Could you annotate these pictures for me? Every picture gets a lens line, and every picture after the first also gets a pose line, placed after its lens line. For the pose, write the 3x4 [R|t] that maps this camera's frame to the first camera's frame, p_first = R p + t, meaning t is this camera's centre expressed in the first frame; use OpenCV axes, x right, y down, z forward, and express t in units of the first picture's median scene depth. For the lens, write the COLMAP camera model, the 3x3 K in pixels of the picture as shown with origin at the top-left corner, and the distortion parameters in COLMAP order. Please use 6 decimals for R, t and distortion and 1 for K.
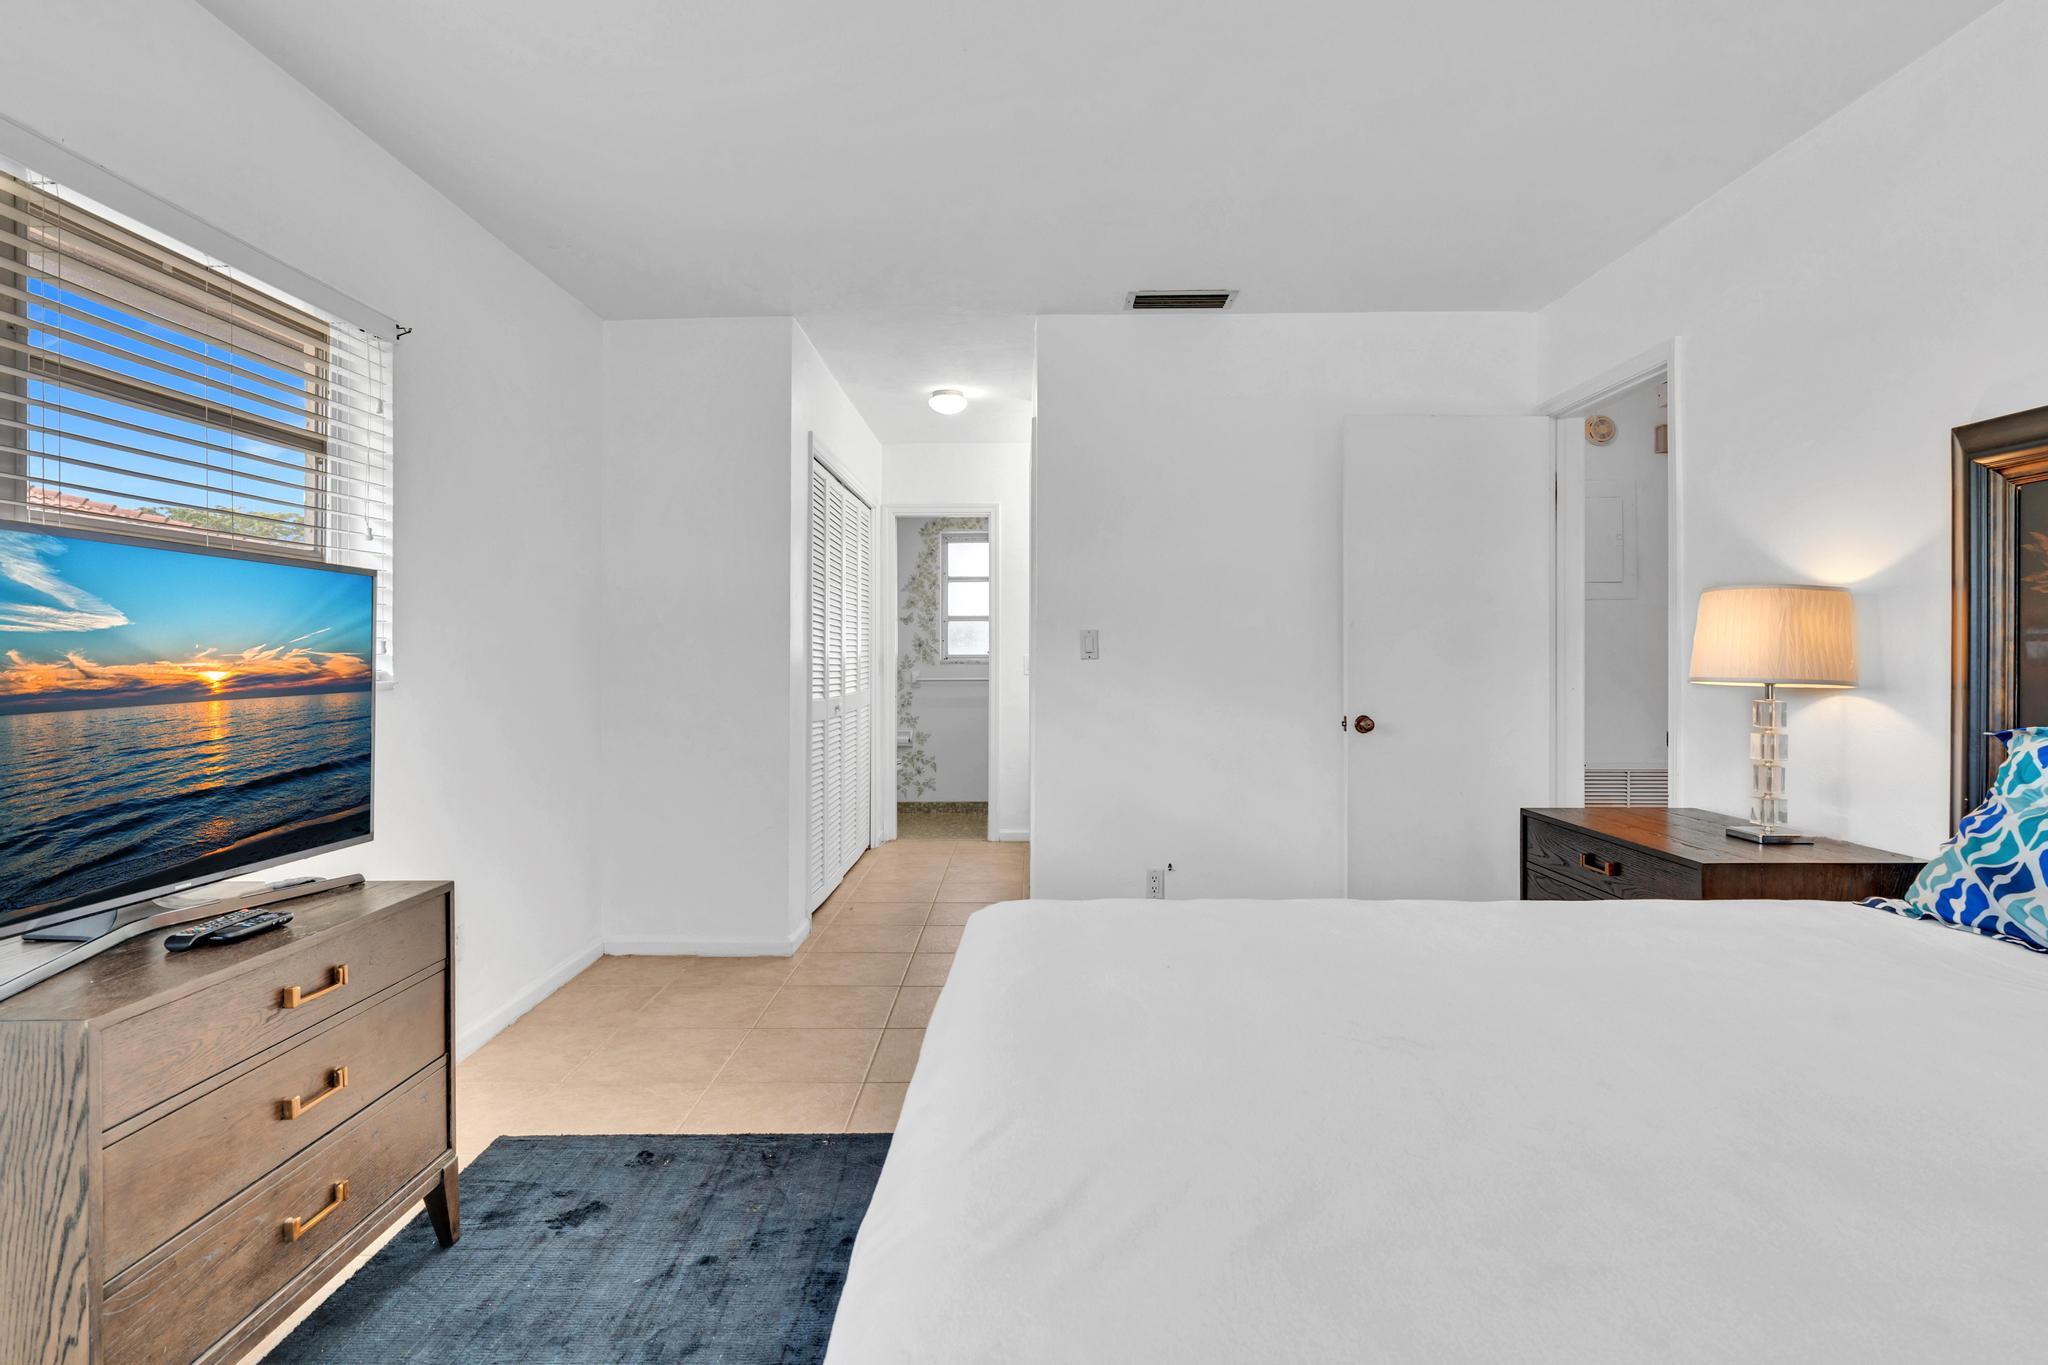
lens RADIAL K [[1123.5, 0, 1016.4], [0, 1123.5, 654.4], [0, 0, 1]] dist [0.023547, 0.000614]
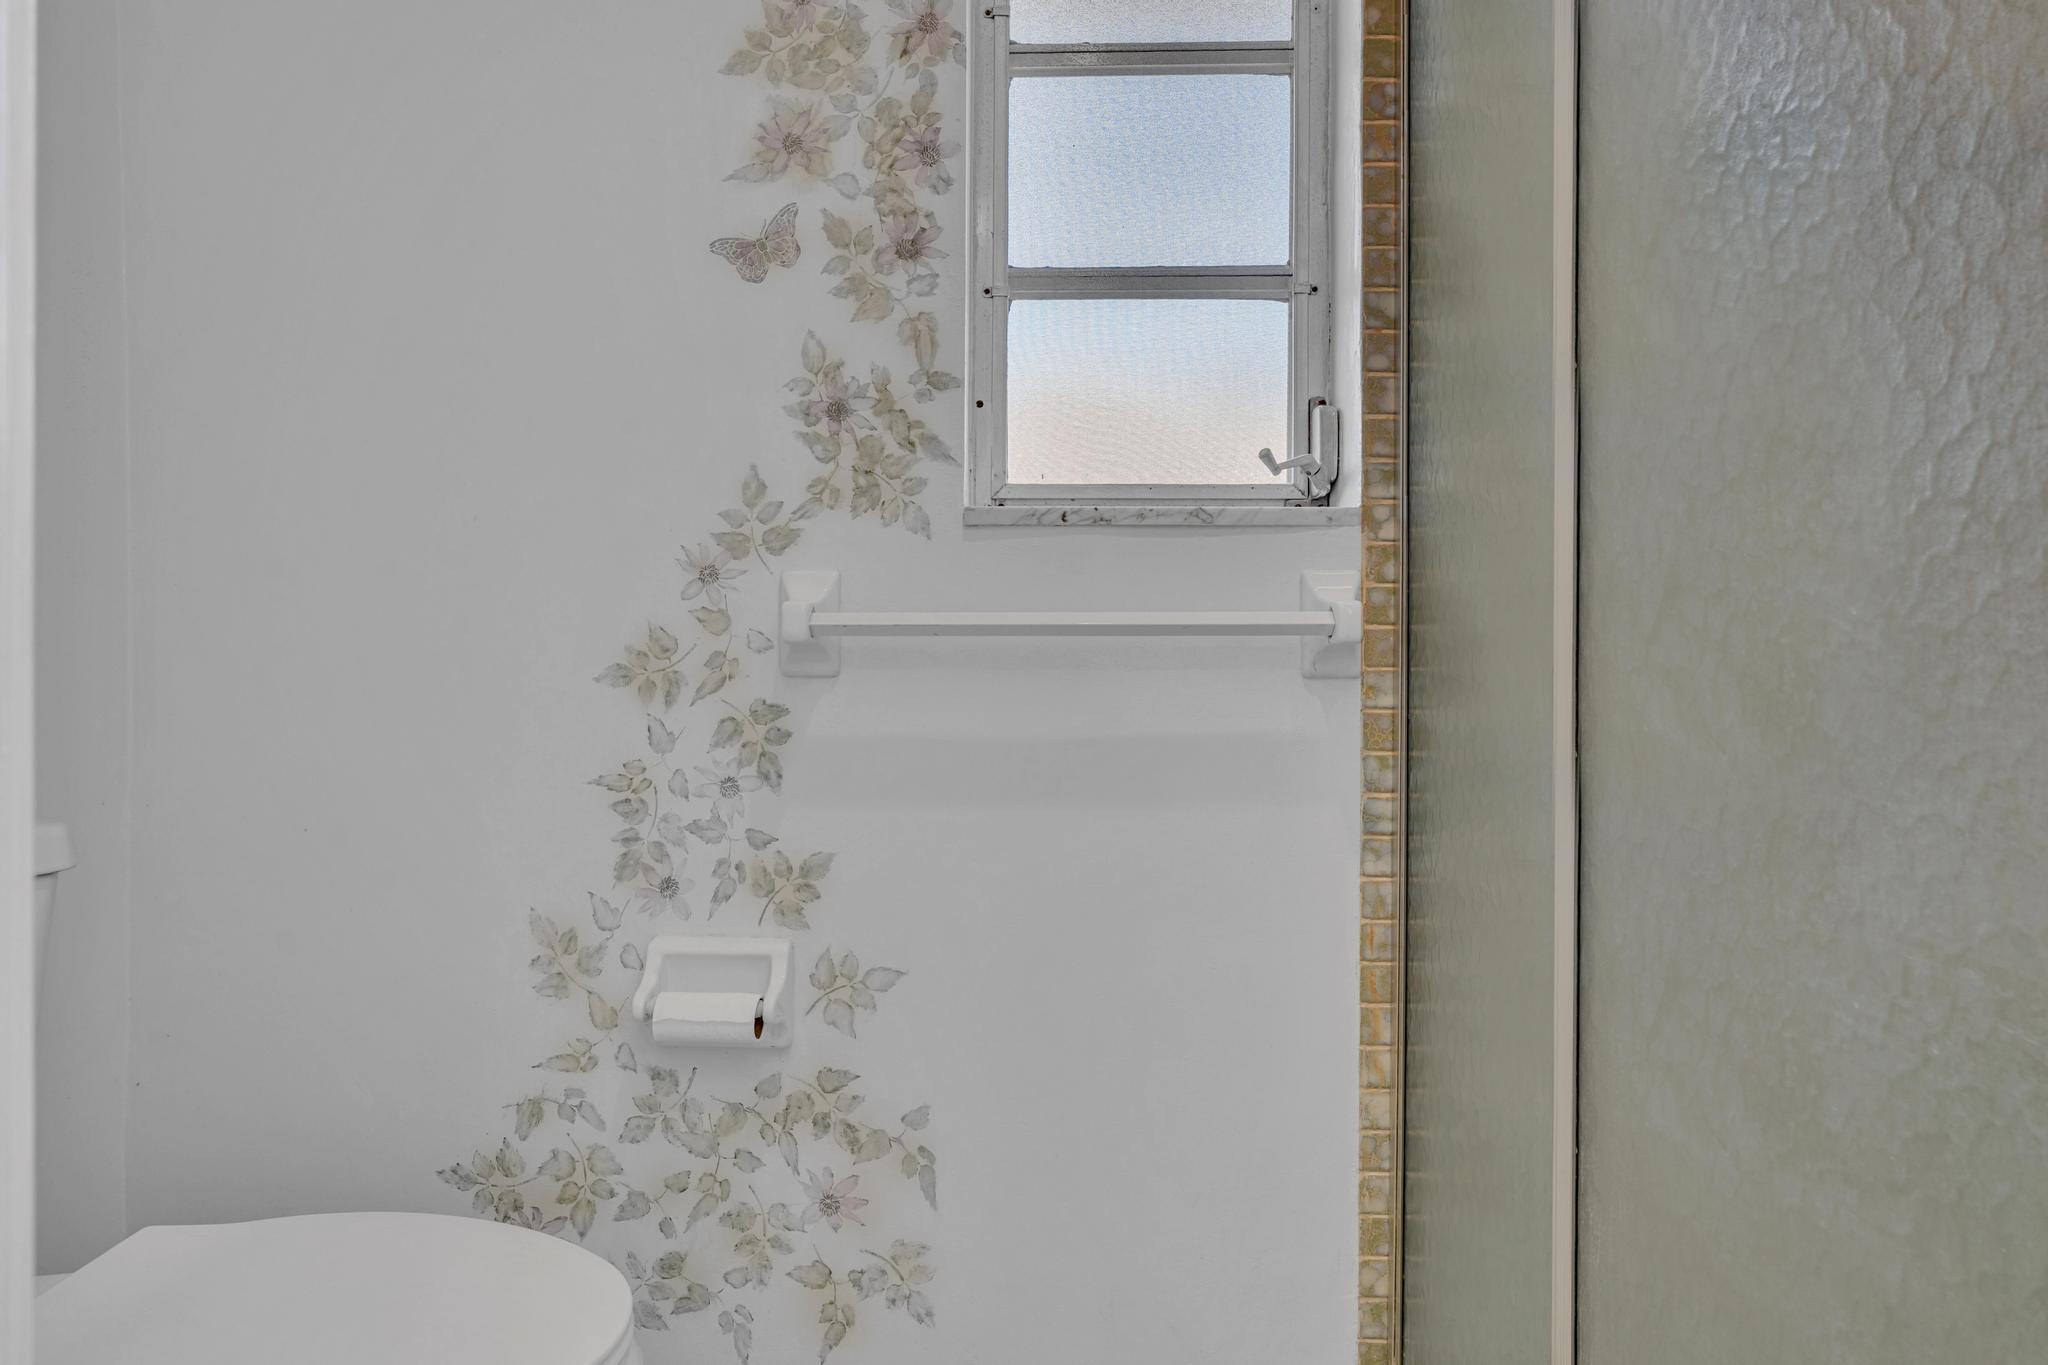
lens RADIAL K [[1123.5, 0, 1016.4], [0, 1123.5, 654.4], [0, 0, 1]] dist [0.023547, 0.000614]
pose [[0.999981, 0.005770, 0.002054, -0.060596], [-0.005775, 0.999980, 0.002623, 0.025838], [-0.002039, -0.002634, 0.999994, 0.839484]]
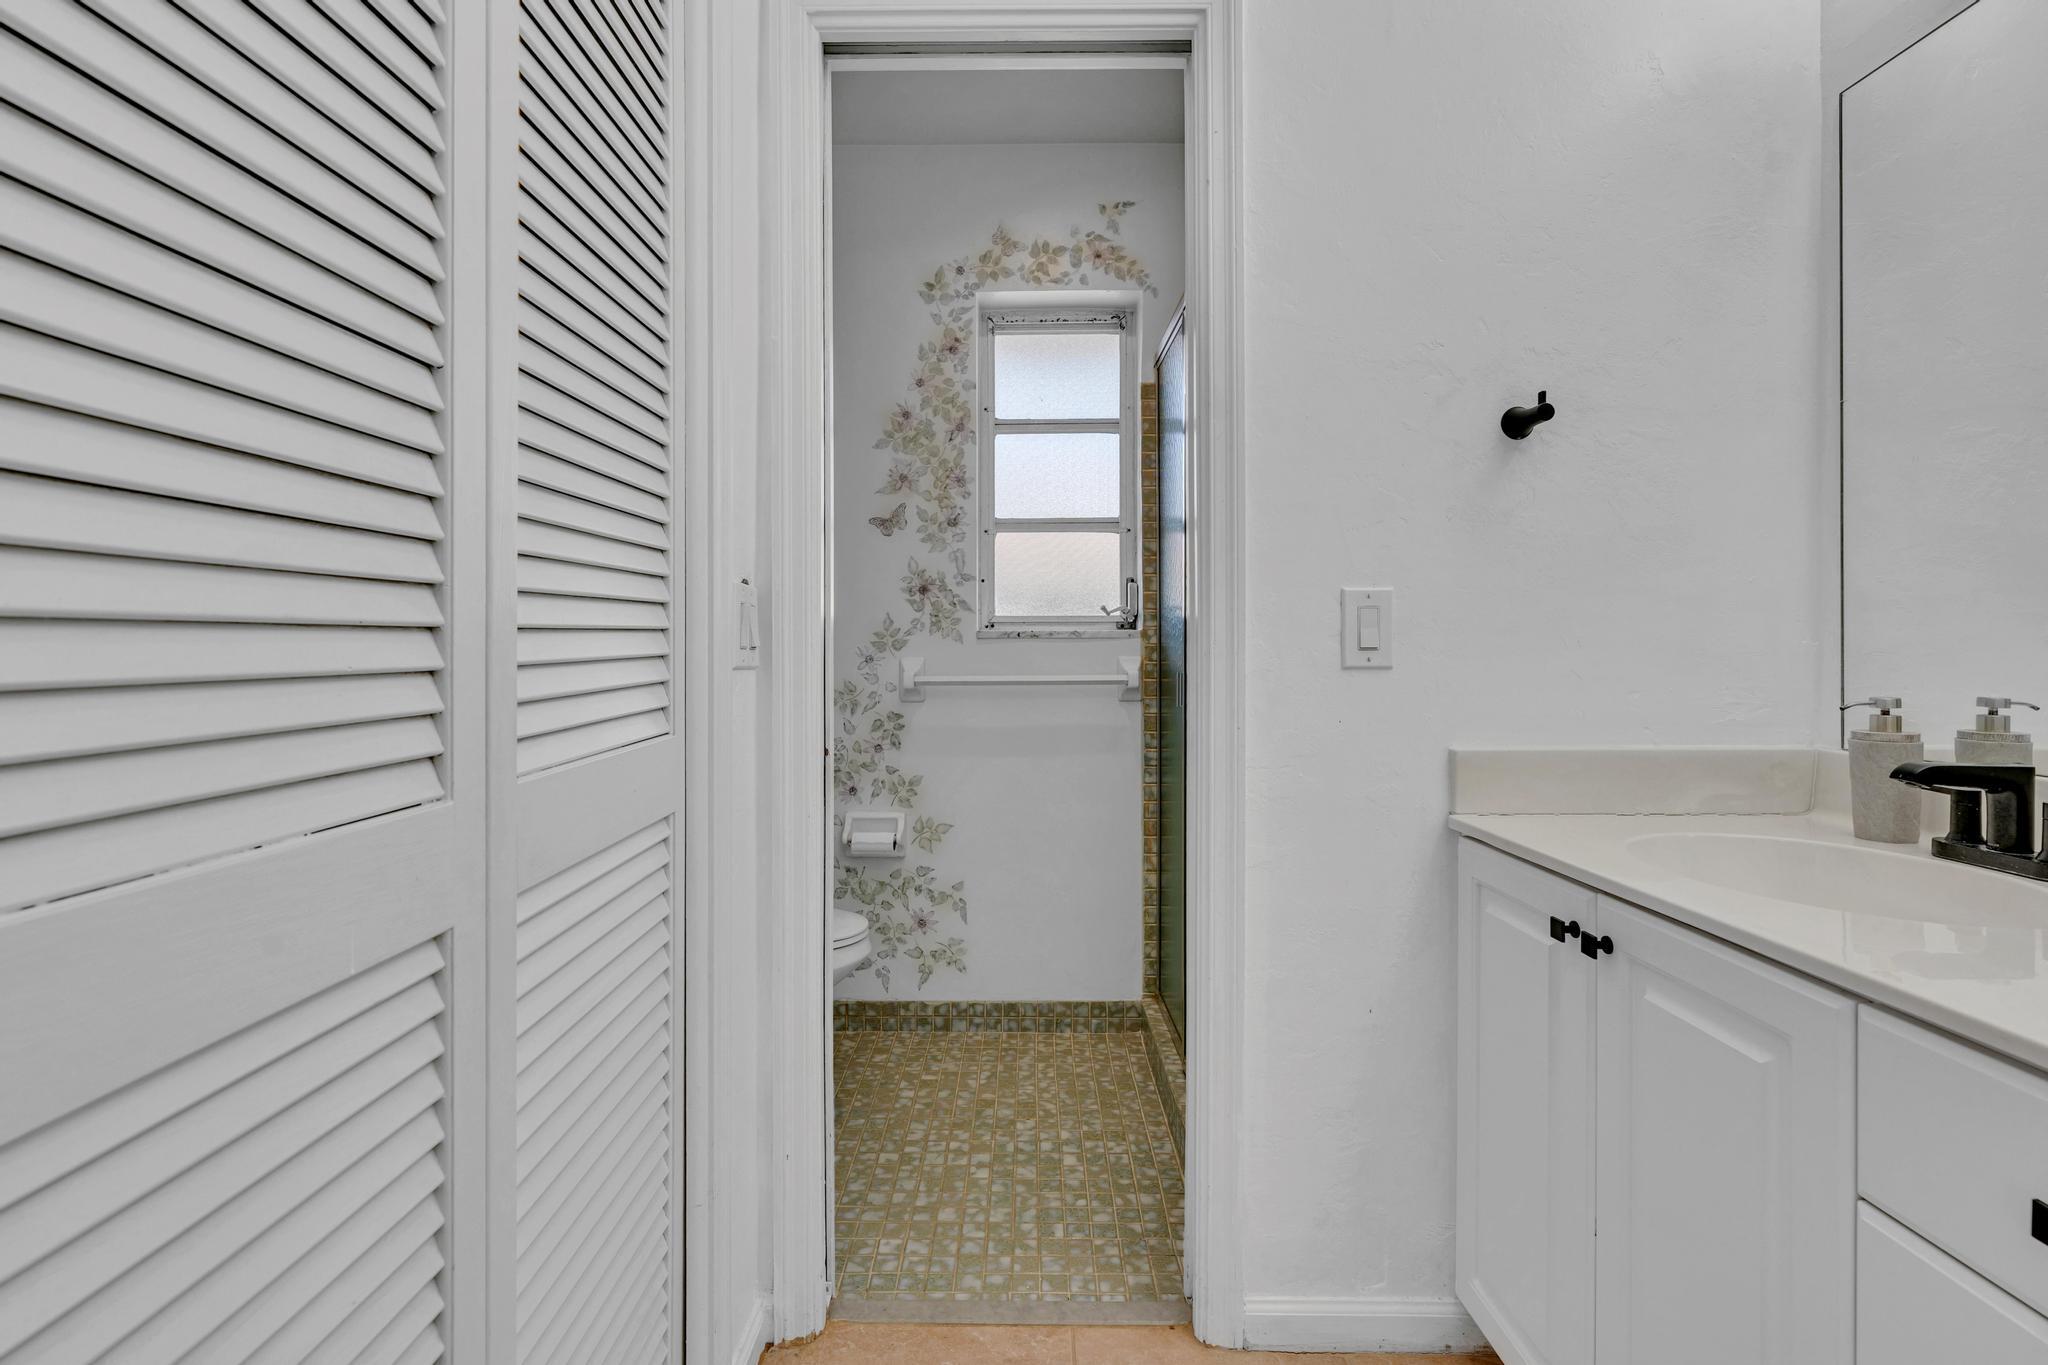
lens RADIAL K [[941.9, 0, 1028.2], [0, 941.9, 656.7], [0, 0, 1]] dist [-0.000538, 0.001072]
pose [[0.999806, -0.000227, 0.019692, -0.056681], [-0.000099, 0.999863, 0.016539, 0.009056], [-0.019693, -0.016538, 0.999669, 0.680615]]
